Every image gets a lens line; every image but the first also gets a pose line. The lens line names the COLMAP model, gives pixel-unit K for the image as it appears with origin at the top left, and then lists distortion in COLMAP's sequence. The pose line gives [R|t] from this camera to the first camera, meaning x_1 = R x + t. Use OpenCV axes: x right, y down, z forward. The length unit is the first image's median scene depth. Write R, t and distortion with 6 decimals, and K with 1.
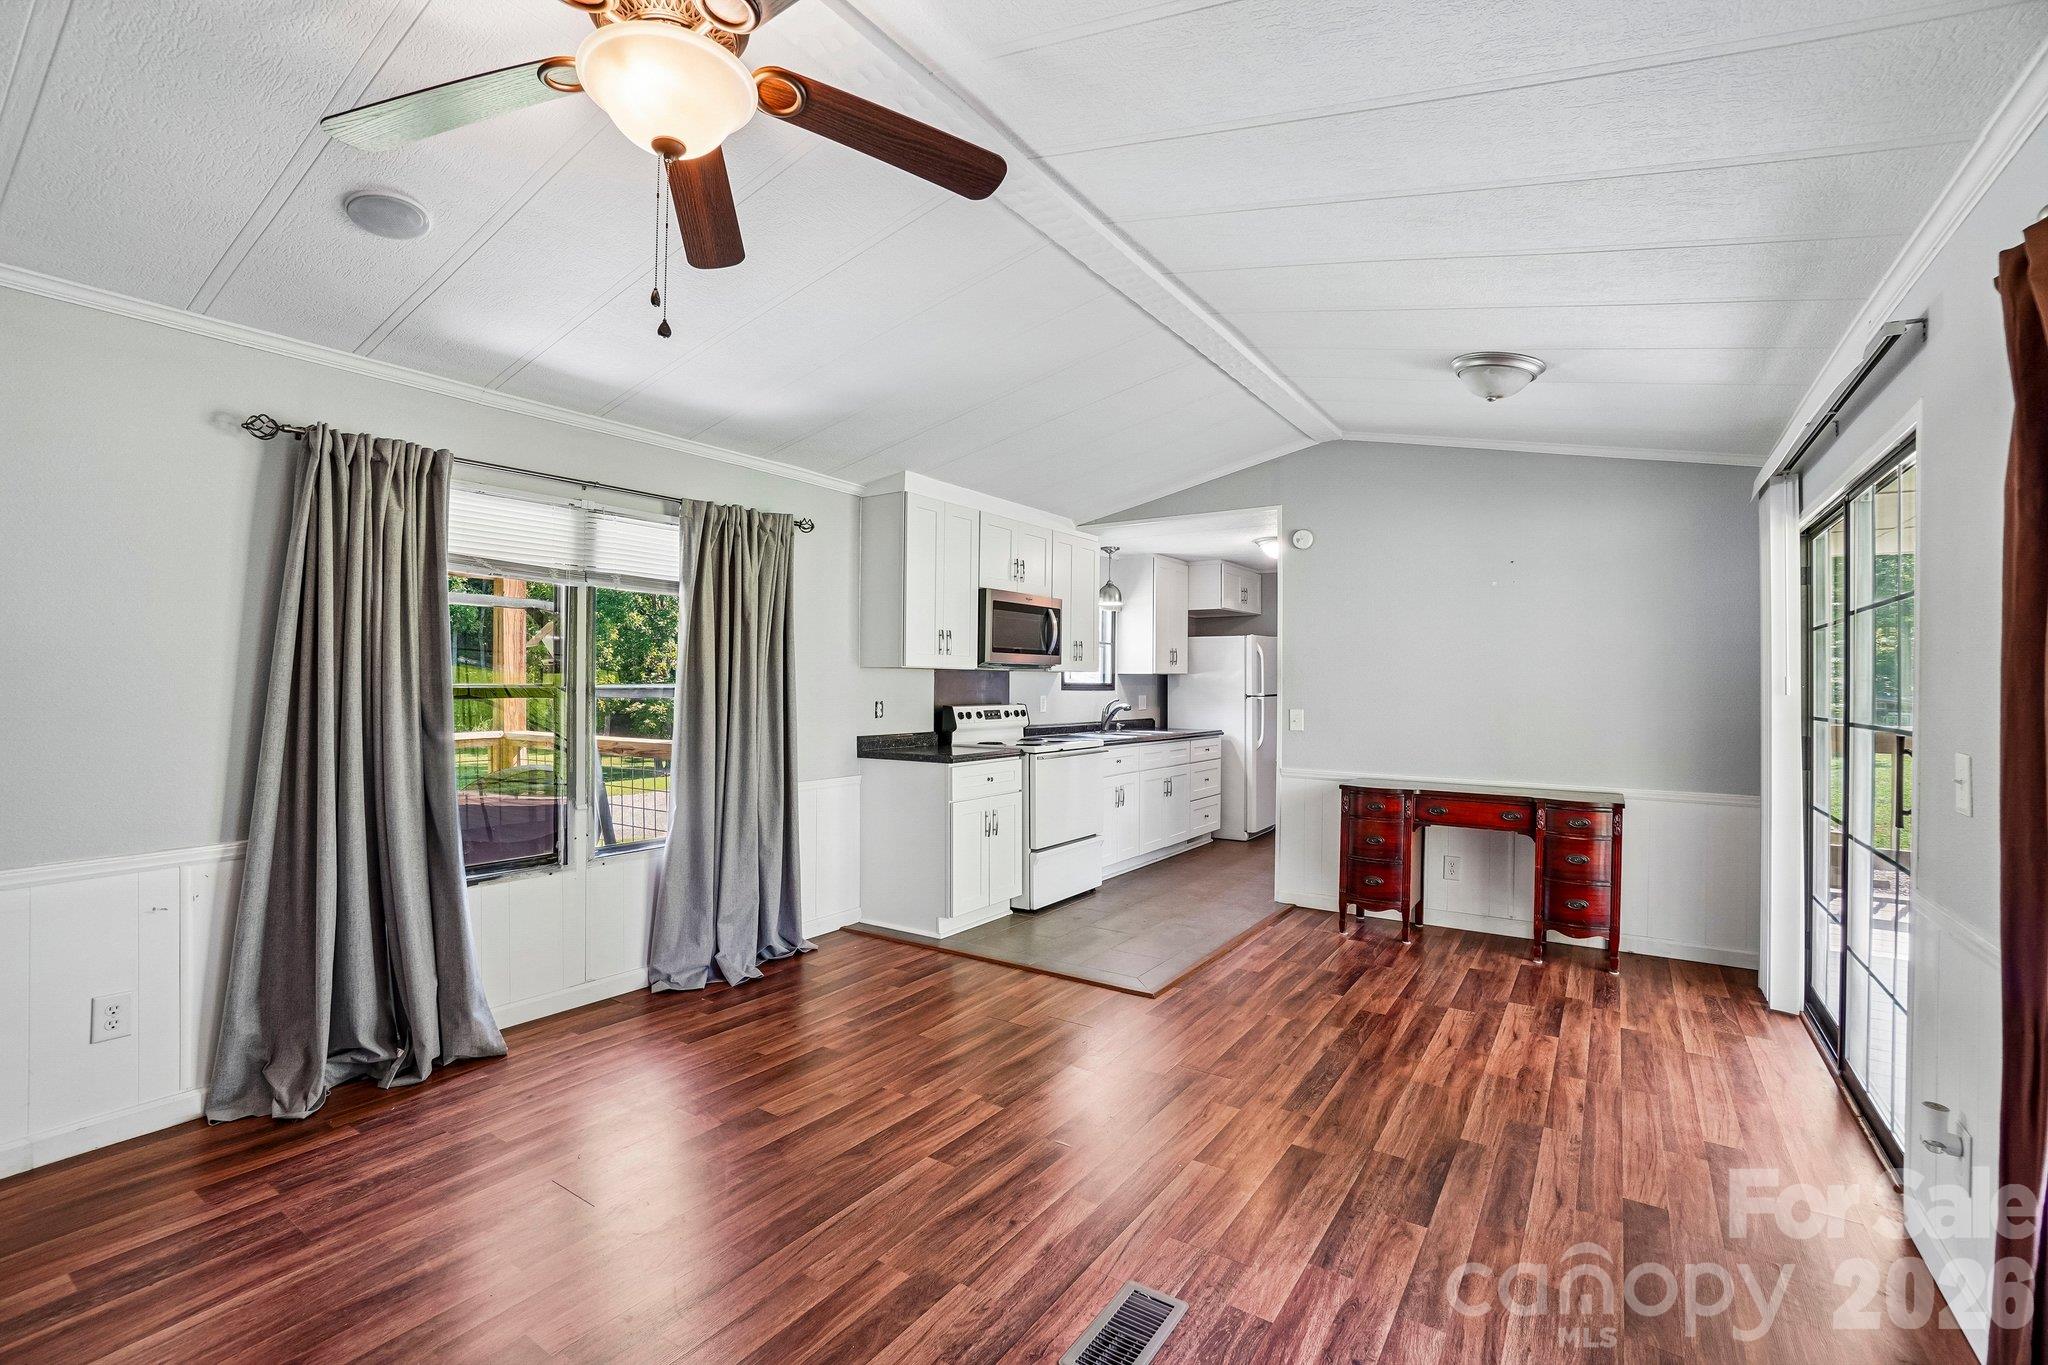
lens RADIAL K [[902.6, 0, 1019.4], [0, 902.6, 677.7], [0, 0, 1]] dist [-0.063815, 0.023227]
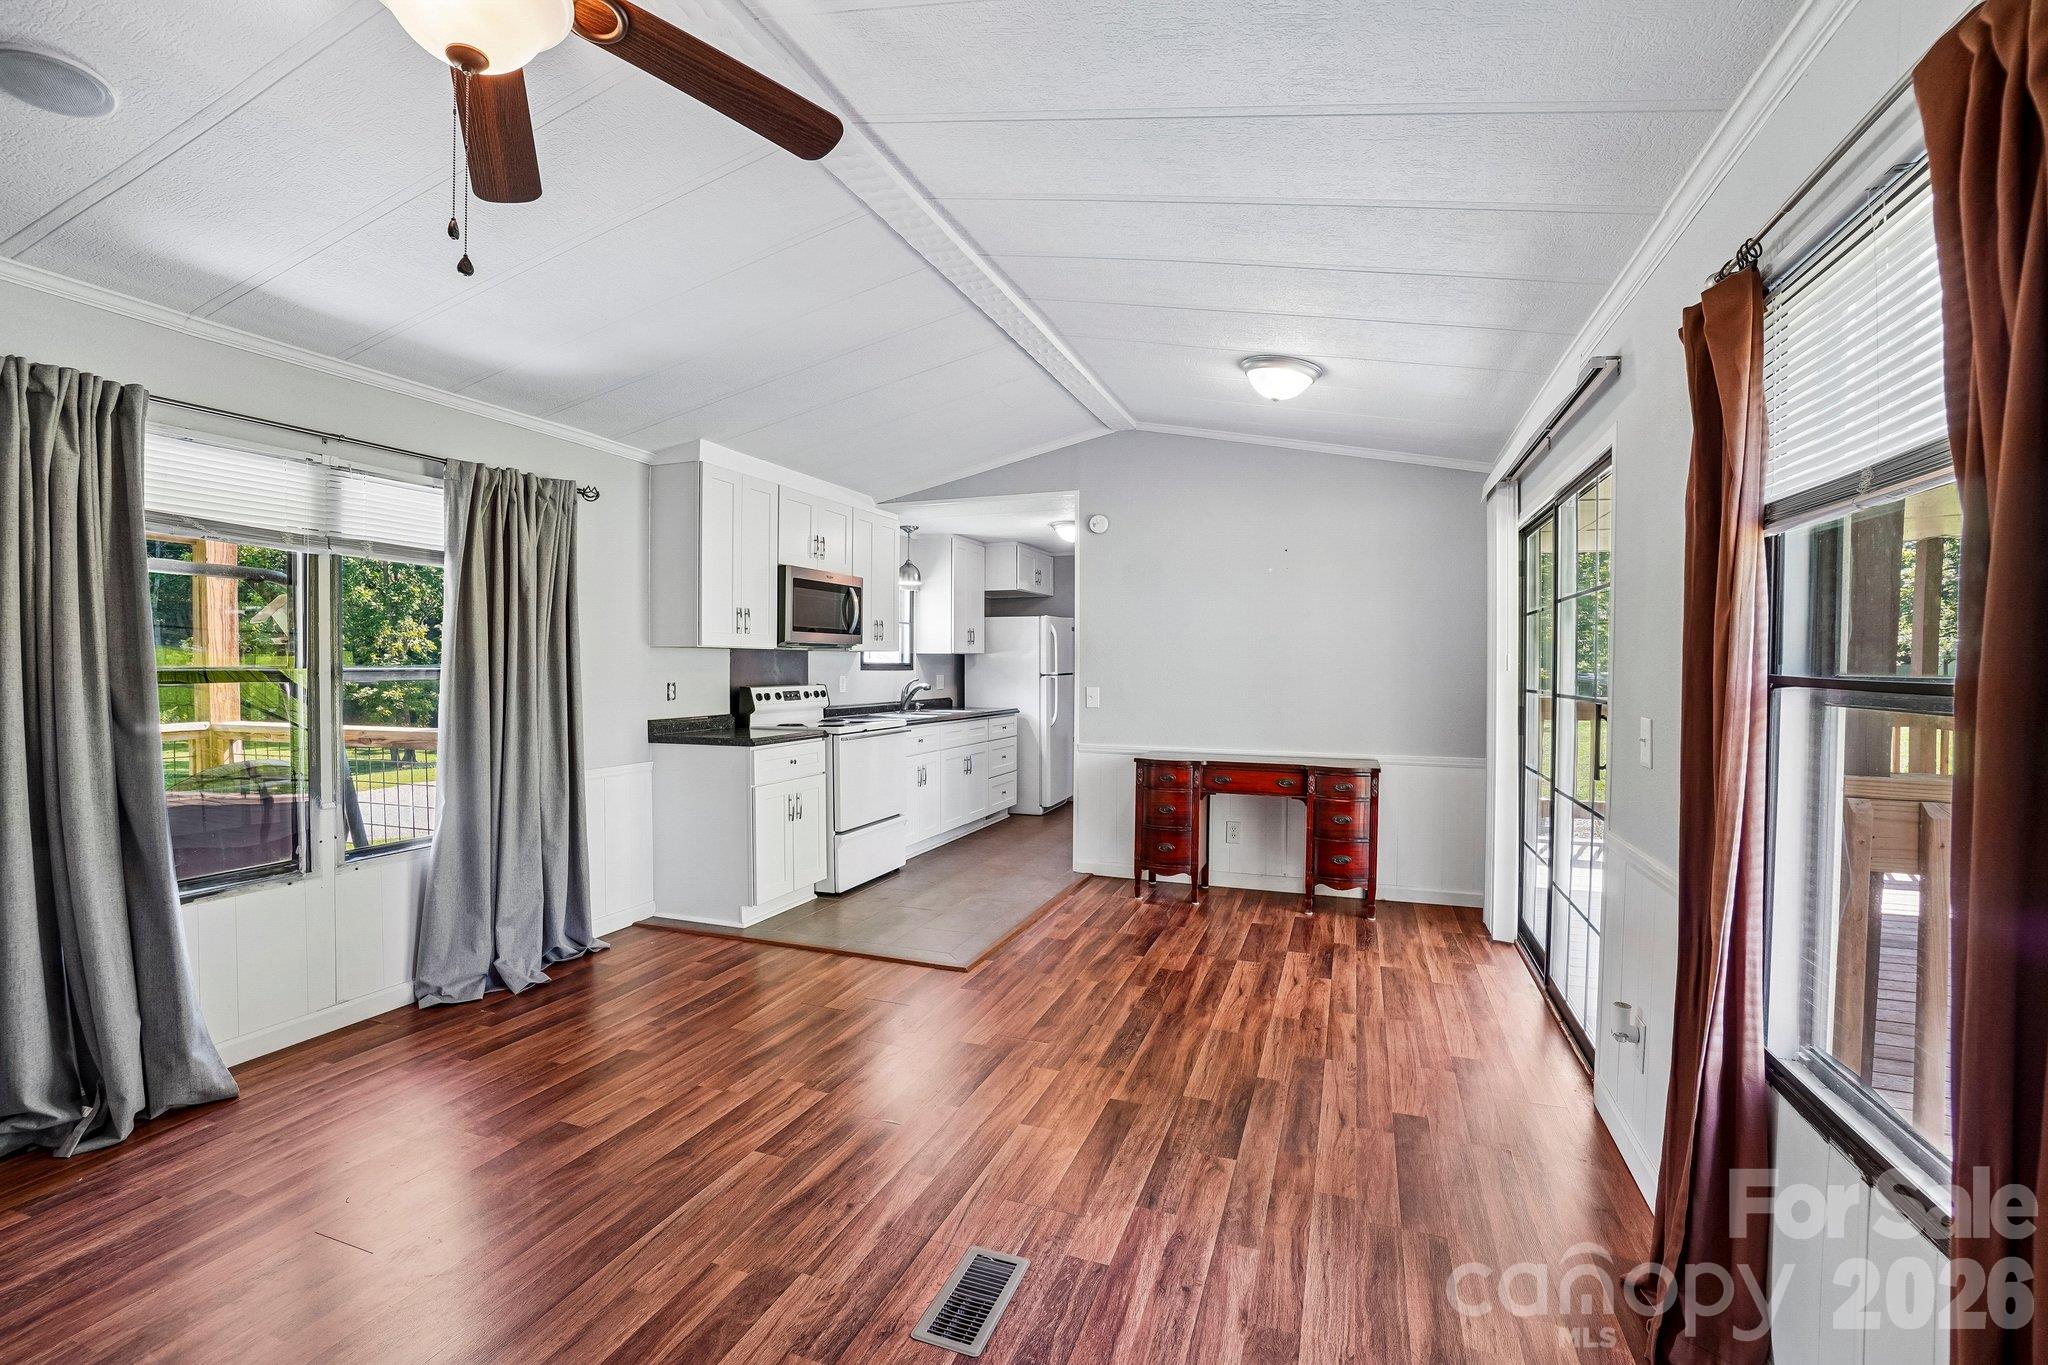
lens RADIAL K [[902.6, 0, 1019.4], [0, 902.6, 677.7], [0, 0, 1]] dist [-0.063815, 0.023227]
pose [[0.971912, -0.007442, 0.235226, -0.032324], [0.002304, 0.999753, 0.022111, 0.001389], [-0.235332, -0.020948, 0.971689, 0.002465]]
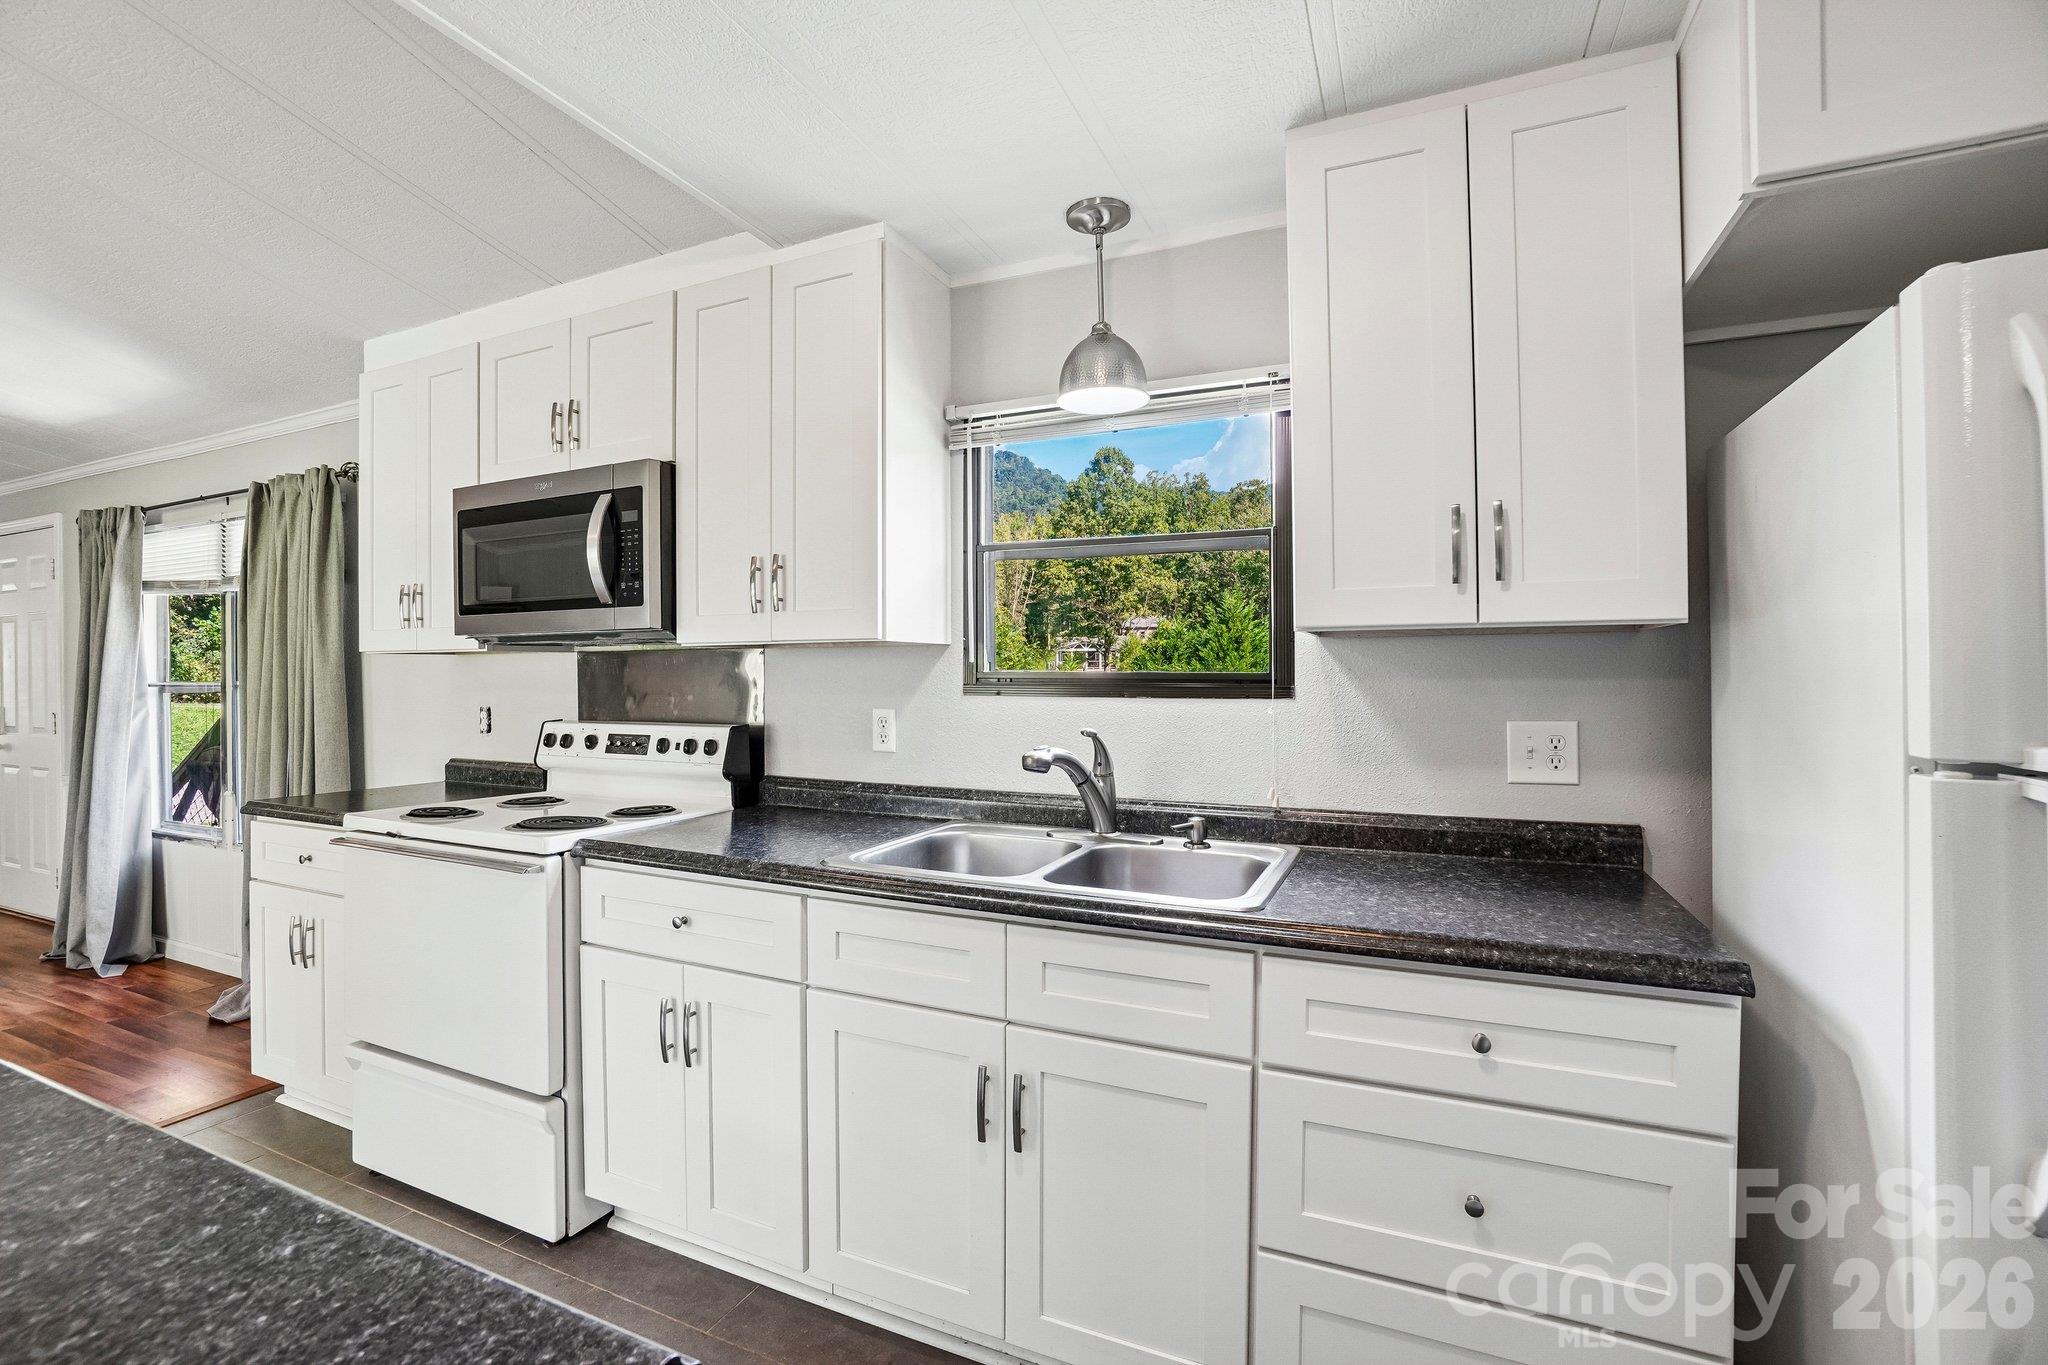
lens RADIAL K [[902.6, 0, 1019.4], [0, 902.6, 677.7], [0, 0, 1]] dist [-0.063815, 0.023227]
pose [[0.177336, -0.007946, -0.984118, 0.776211], [0.008292, 0.999944, -0.006579, 0.018965], [0.984115, -0.006993, 0.177392, 1.880658]]
